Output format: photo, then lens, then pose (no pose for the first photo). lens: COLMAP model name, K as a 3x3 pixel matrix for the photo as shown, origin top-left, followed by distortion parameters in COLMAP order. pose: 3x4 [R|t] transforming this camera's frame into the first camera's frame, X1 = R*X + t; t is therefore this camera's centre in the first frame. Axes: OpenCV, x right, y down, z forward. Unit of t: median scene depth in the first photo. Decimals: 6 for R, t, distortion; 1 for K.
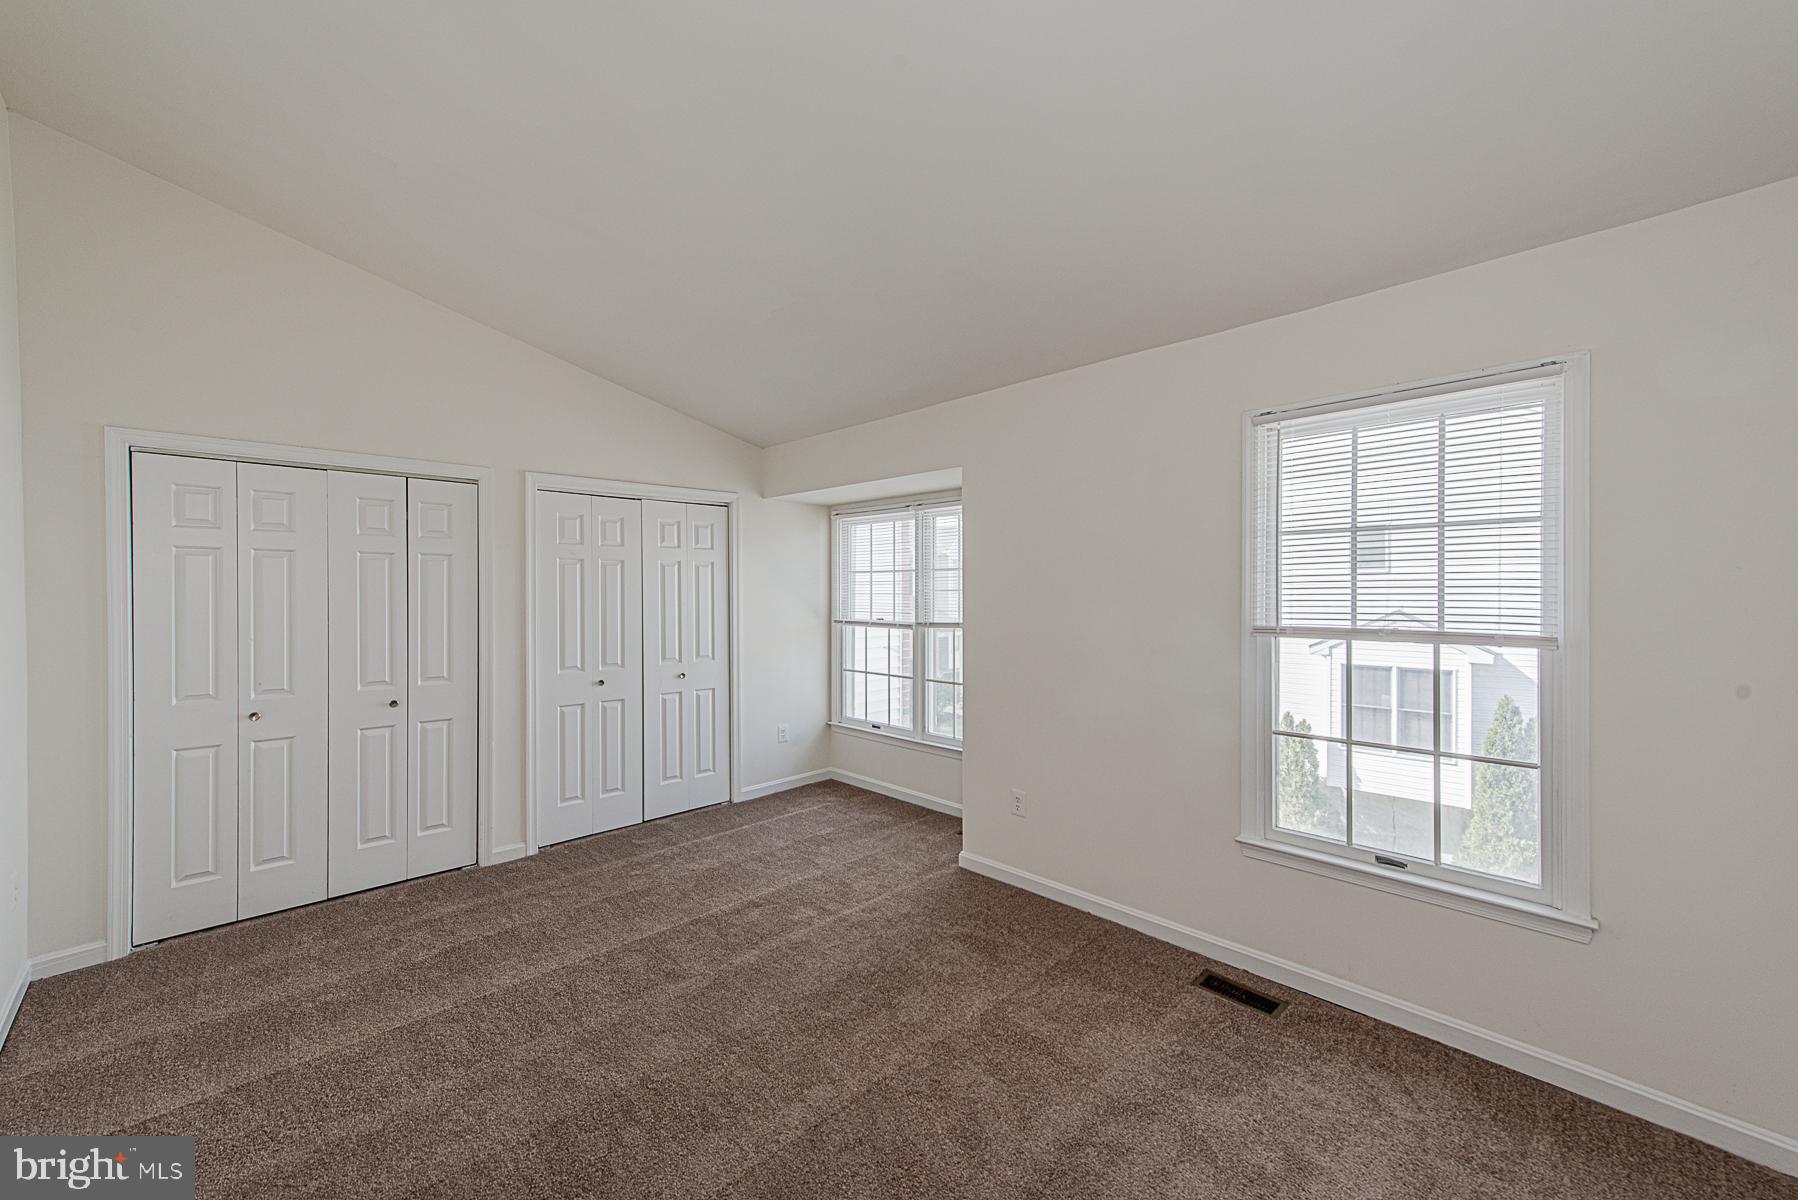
lens RADIAL K [[707.6, 0, 907.3], [0, 707.6, 596.6], [0, 0, 1]] dist [0.019916, -0.001274]
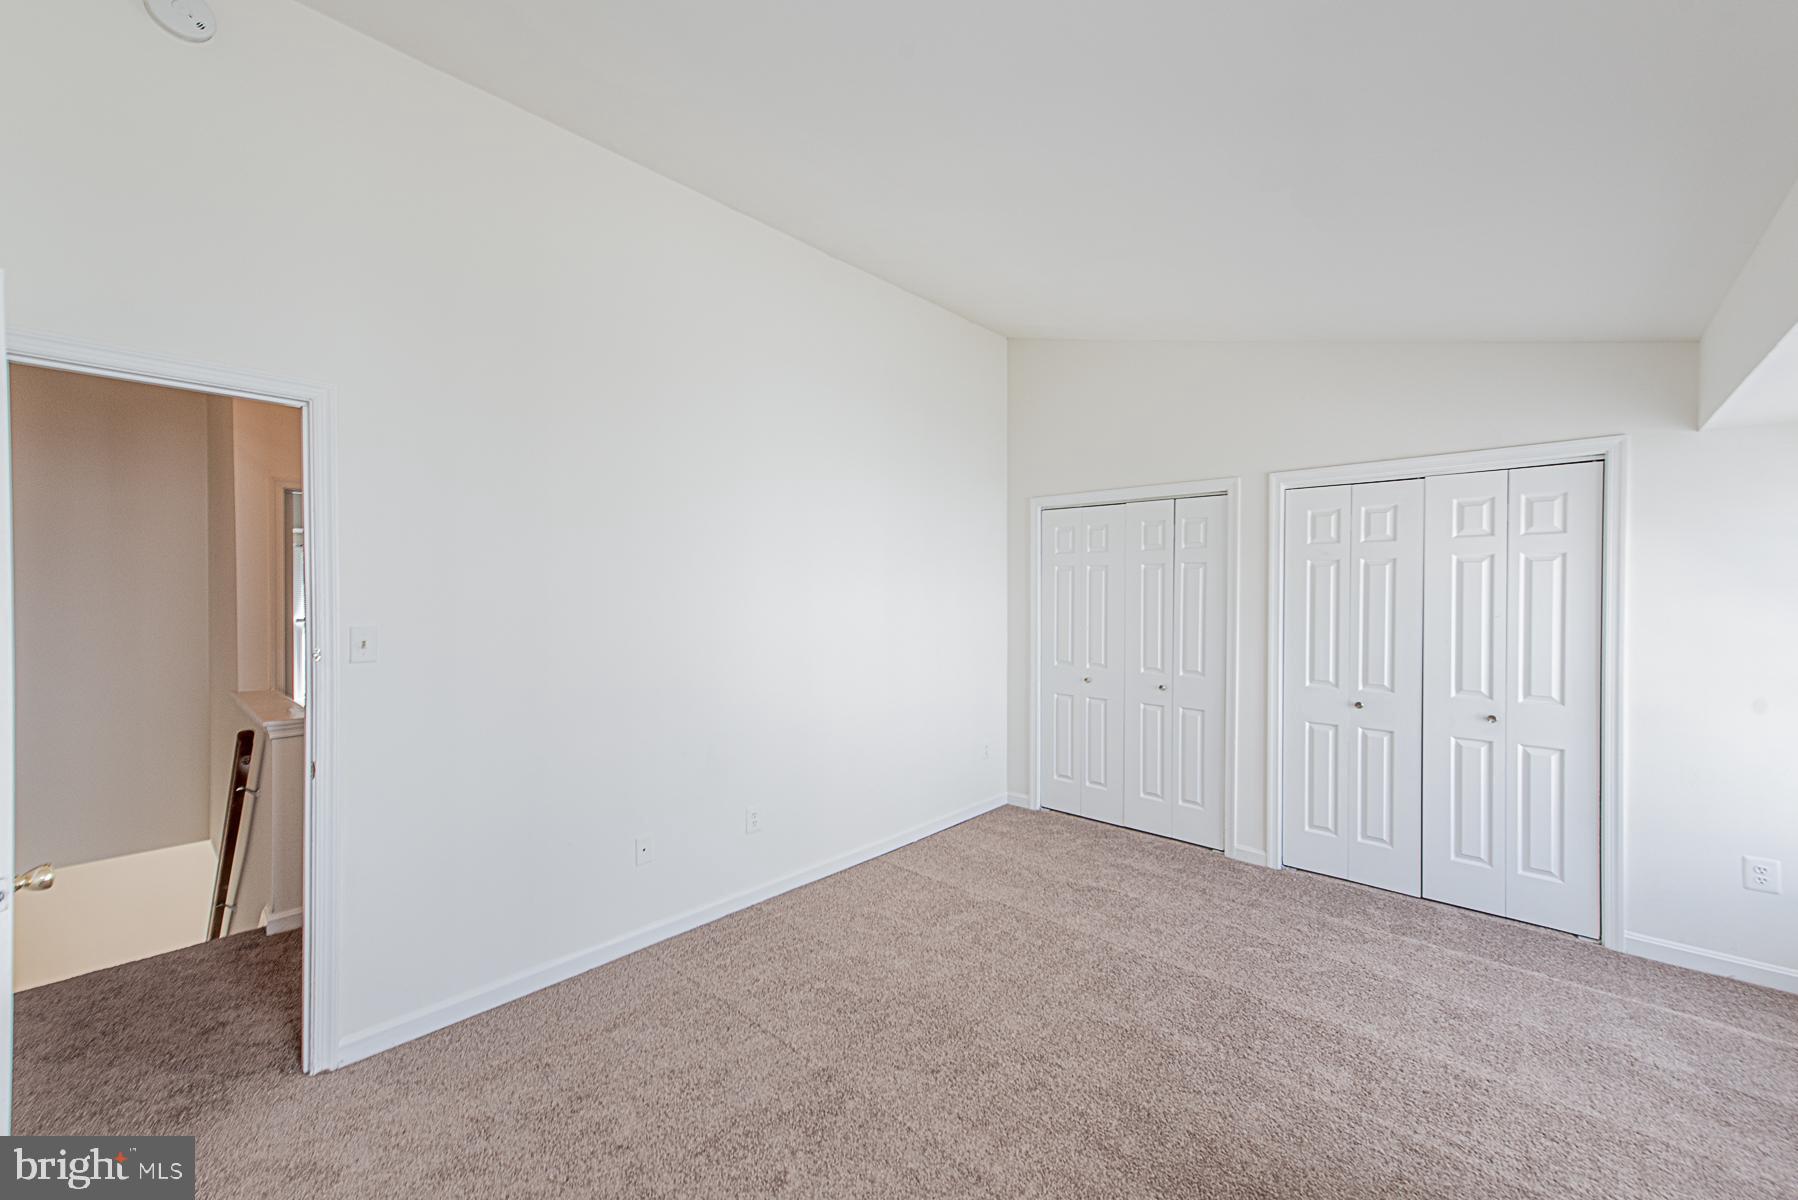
lens RADIAL K [[707.6, 0, 906.6], [0, 707.6, 593.9], [0, 0, 1]] dist [0.019916, -0.001274]
pose [[0.059996, 0.001831, -0.998197, 0.405453], [-0.017735, 0.999842, 0.000768, -0.001493], [0.998041, 0.017657, 0.060019, 0.437486]]
